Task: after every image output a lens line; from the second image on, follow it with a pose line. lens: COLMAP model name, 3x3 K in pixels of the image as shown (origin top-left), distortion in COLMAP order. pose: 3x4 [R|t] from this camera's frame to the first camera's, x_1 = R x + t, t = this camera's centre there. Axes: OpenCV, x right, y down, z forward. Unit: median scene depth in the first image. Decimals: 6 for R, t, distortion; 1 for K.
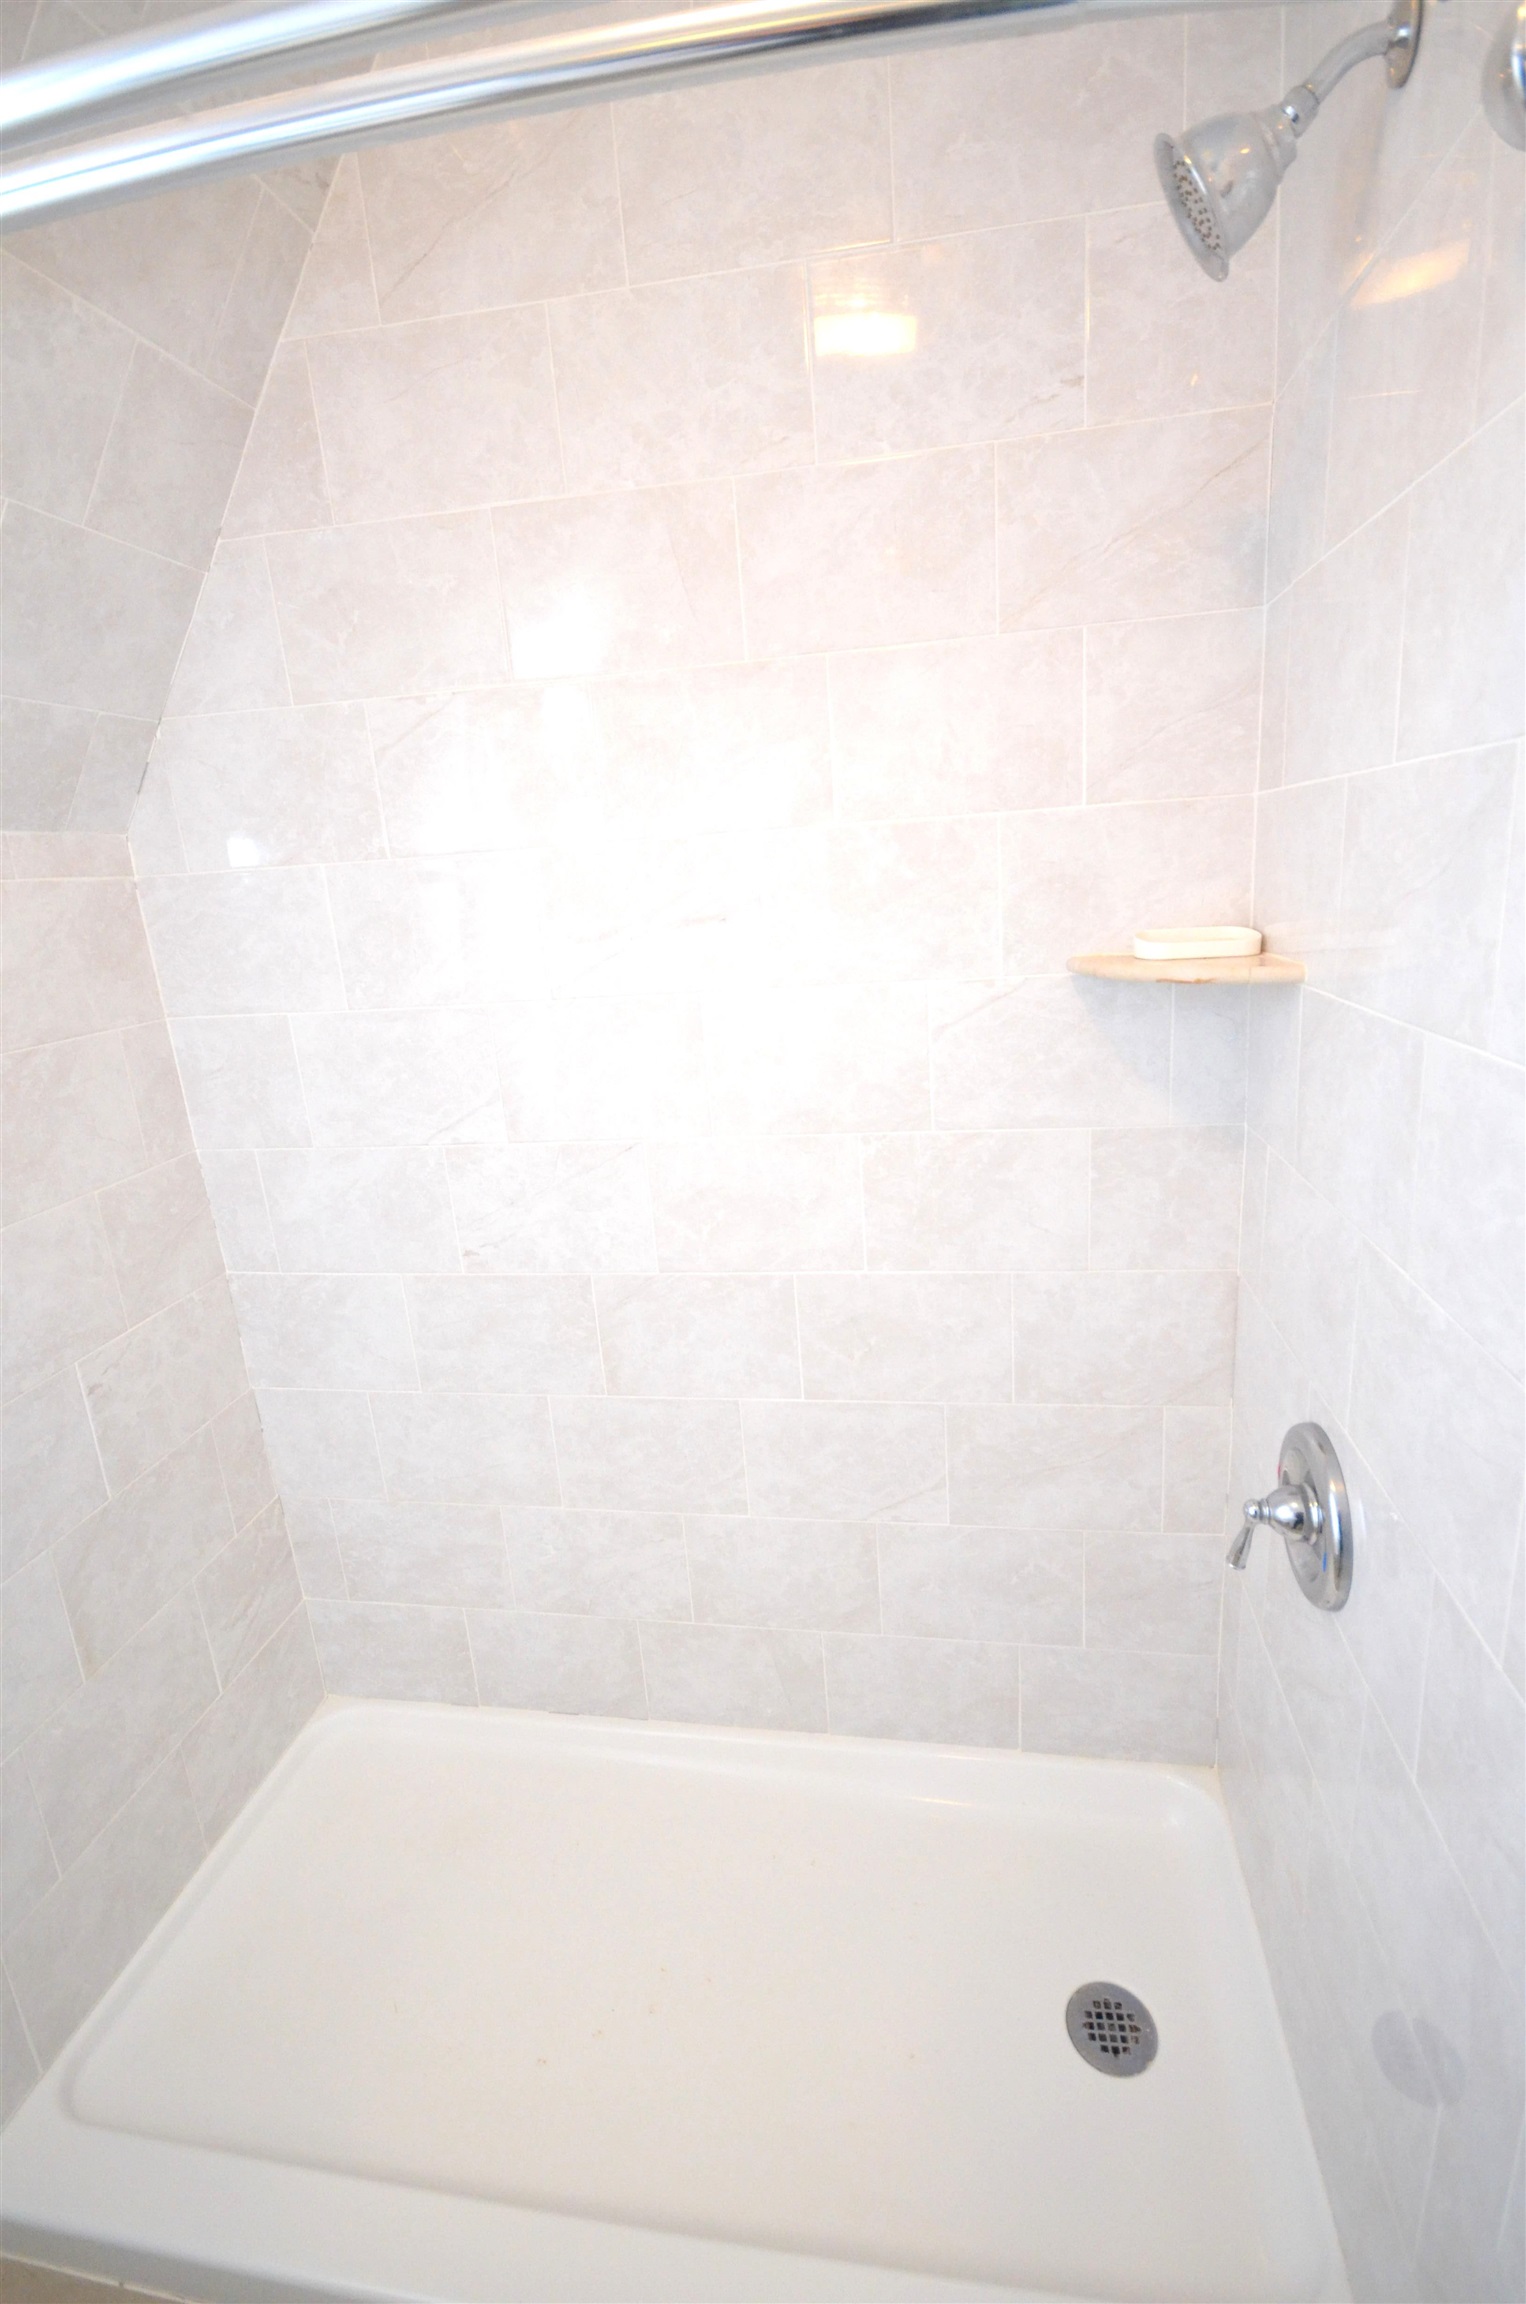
lens RADIAL K [[1043.0, 0, 763.4], [0, 1043.0, 1101.3], [0, 0, 1]] dist [0.014568, -0.014477]
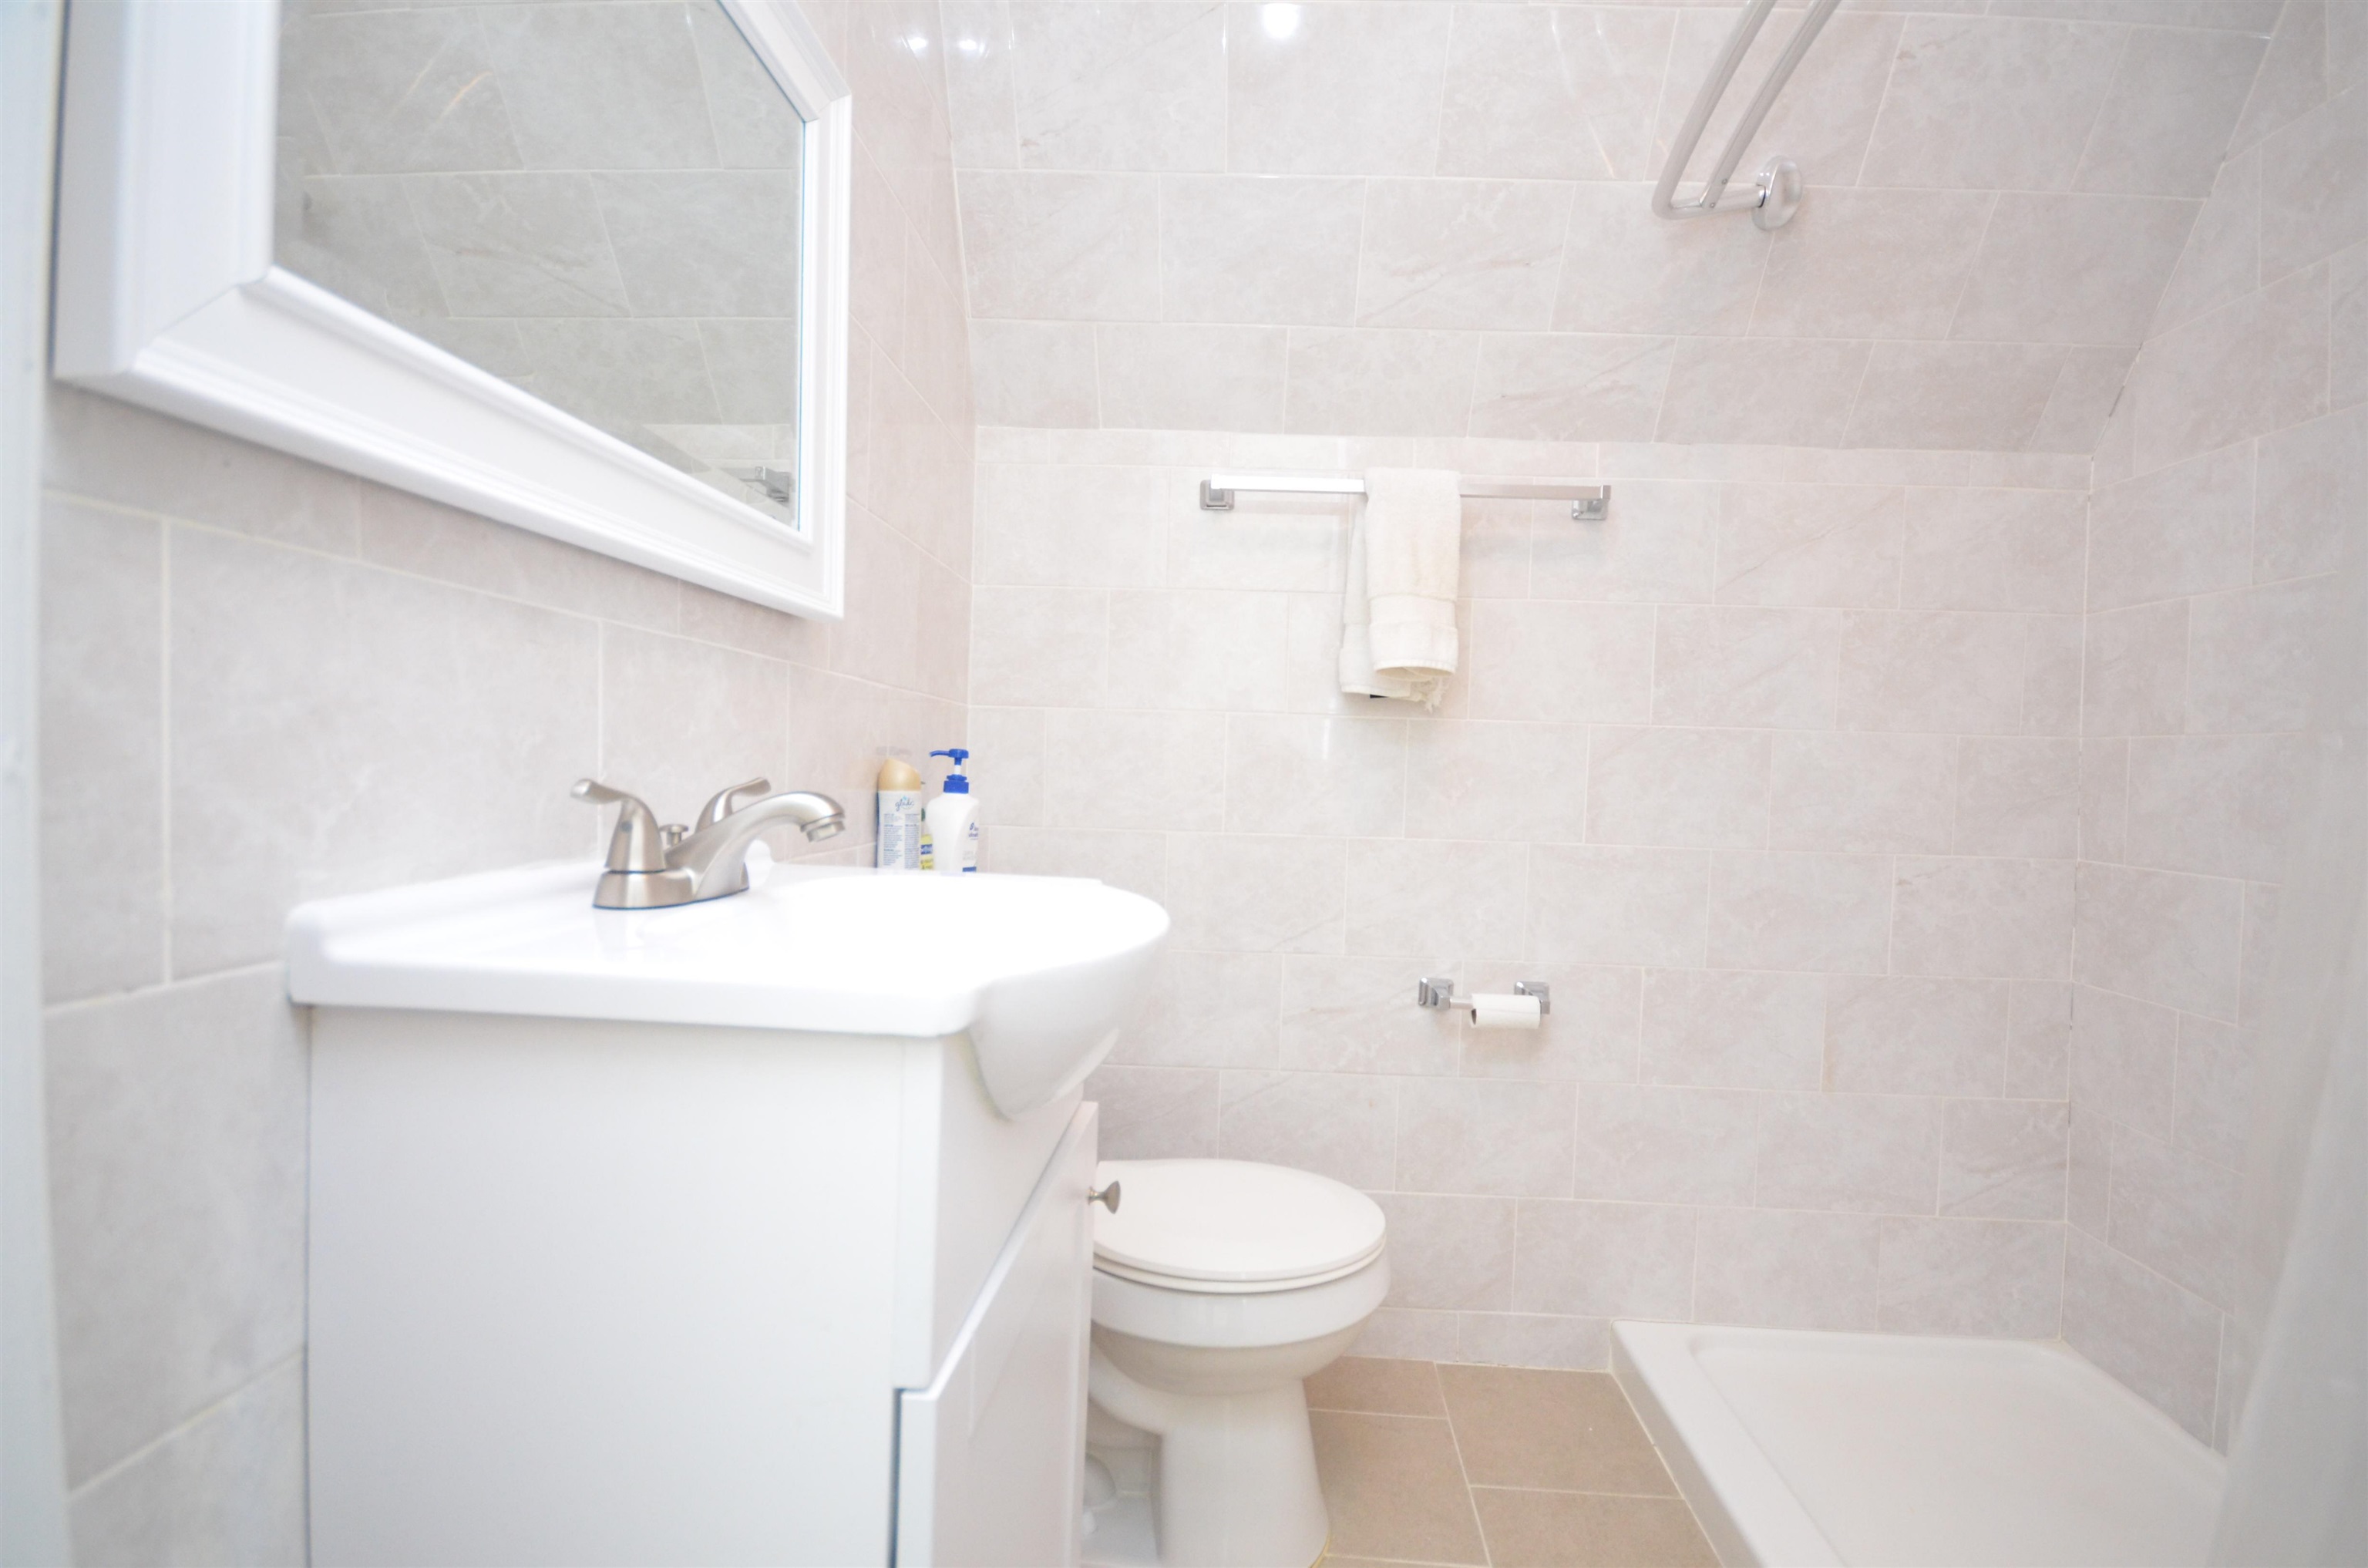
lens RADIAL K [[1027.5, 0, 1190.6], [0, 1027.5, 803.6], [0, 0, 1]] dist [0.013999, -0.016452]
pose [[0.095797, 0.105760, -0.989766, 0.486090], [-0.276958, 0.957907, 0.075550, 0.319811], [0.956095, 0.266886, 0.121056, 0.002188]]
